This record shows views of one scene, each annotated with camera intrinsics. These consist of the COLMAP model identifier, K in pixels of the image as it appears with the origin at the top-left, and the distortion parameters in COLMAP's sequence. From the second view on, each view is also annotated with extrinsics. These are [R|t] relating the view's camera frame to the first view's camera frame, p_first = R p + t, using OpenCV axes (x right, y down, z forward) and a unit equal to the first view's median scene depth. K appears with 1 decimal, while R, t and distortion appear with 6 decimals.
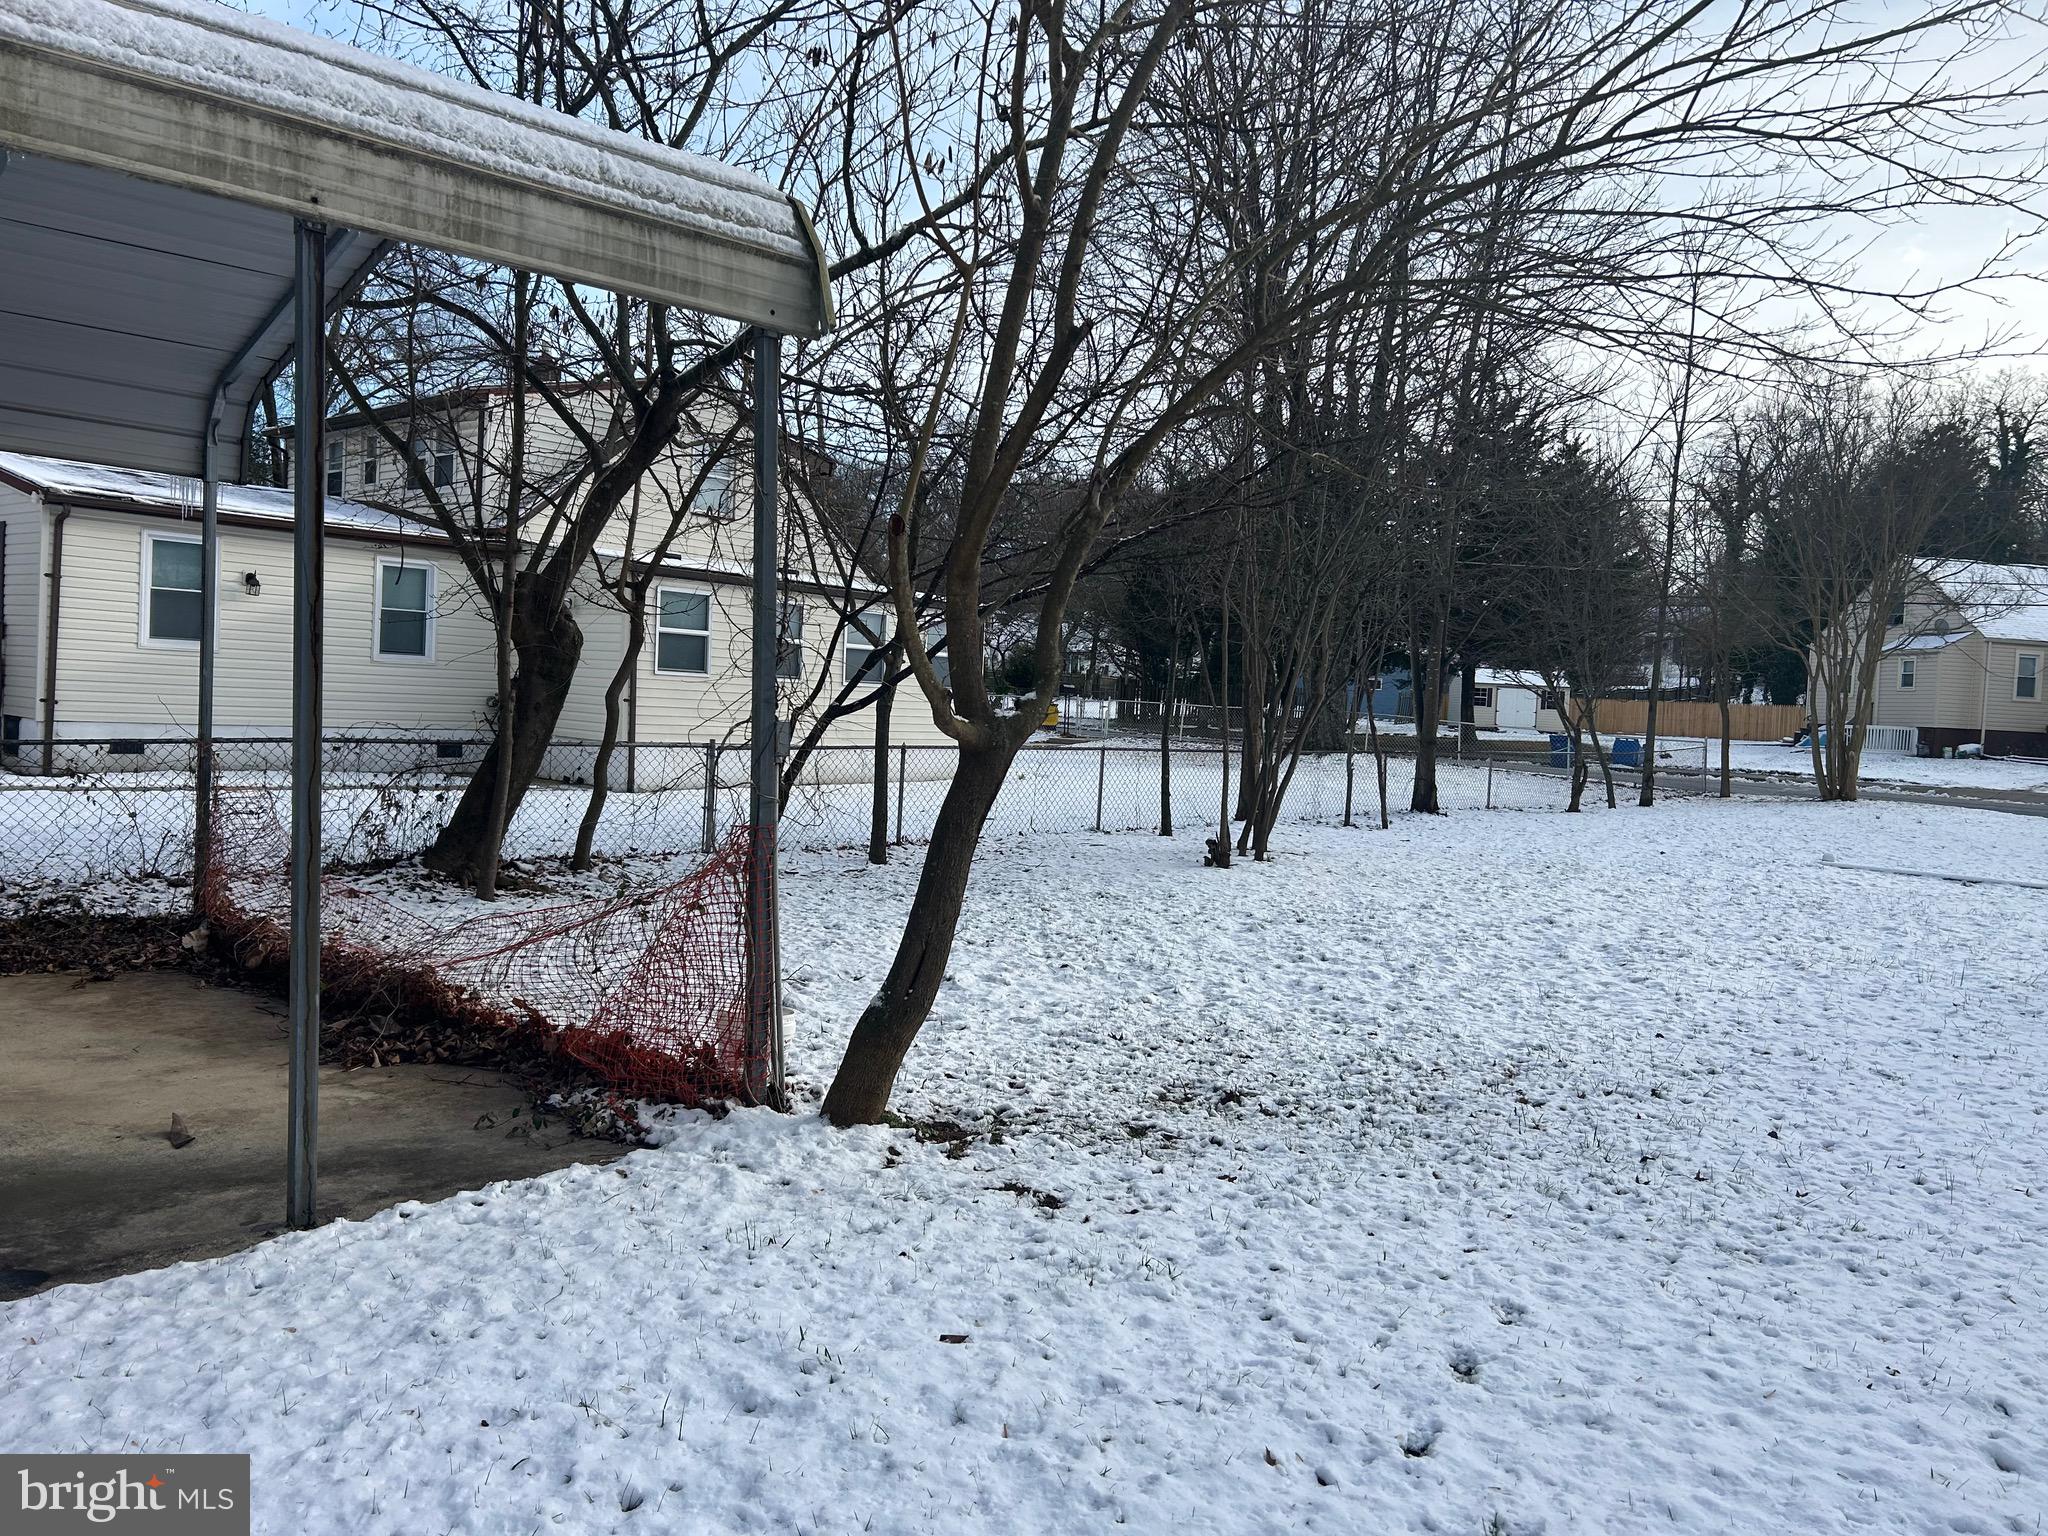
lens RADIAL K [[1522.9, 0, 1022.5], [0, 1522.9, 766.8], [0, 0, 1]] dist [0.047093, -0.053900]
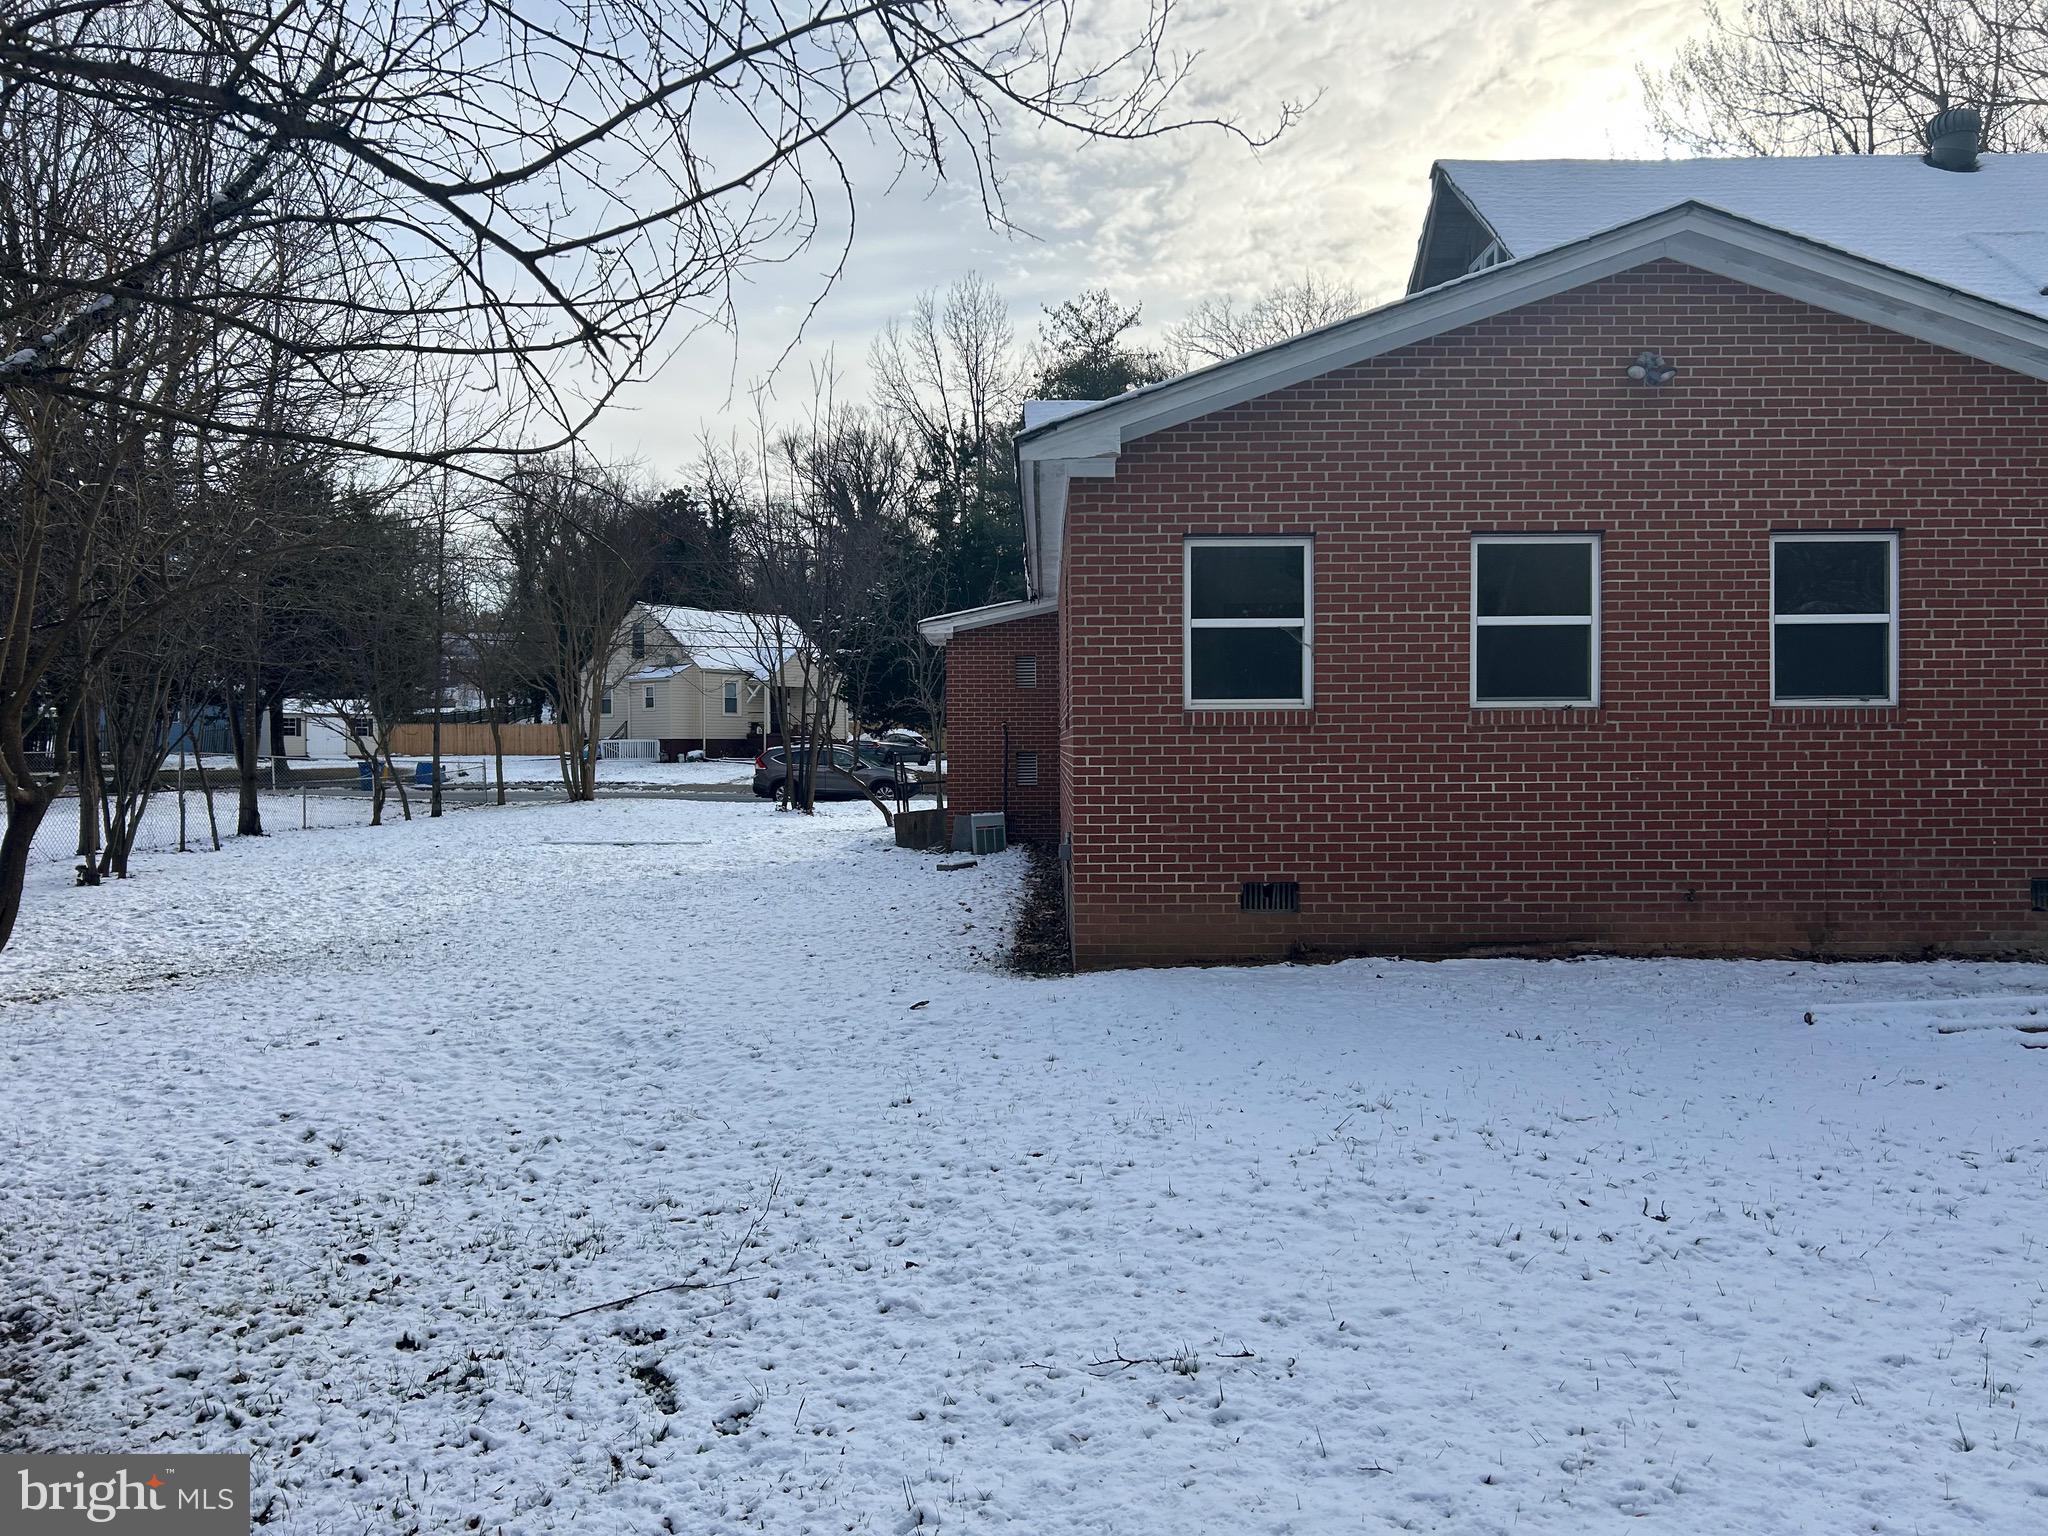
lens RADIAL K [[1522.9, 0, 1030.0], [0, 1522.9, 756.0], [0, 0, 1]] dist [0.047093, -0.053900]
pose [[0.737209, -0.053279, 0.673561, -0.033433], [0.065979, 0.997798, 0.006712, -0.000128], [-0.672436, 0.039492, 0.739101, -0.109156]]
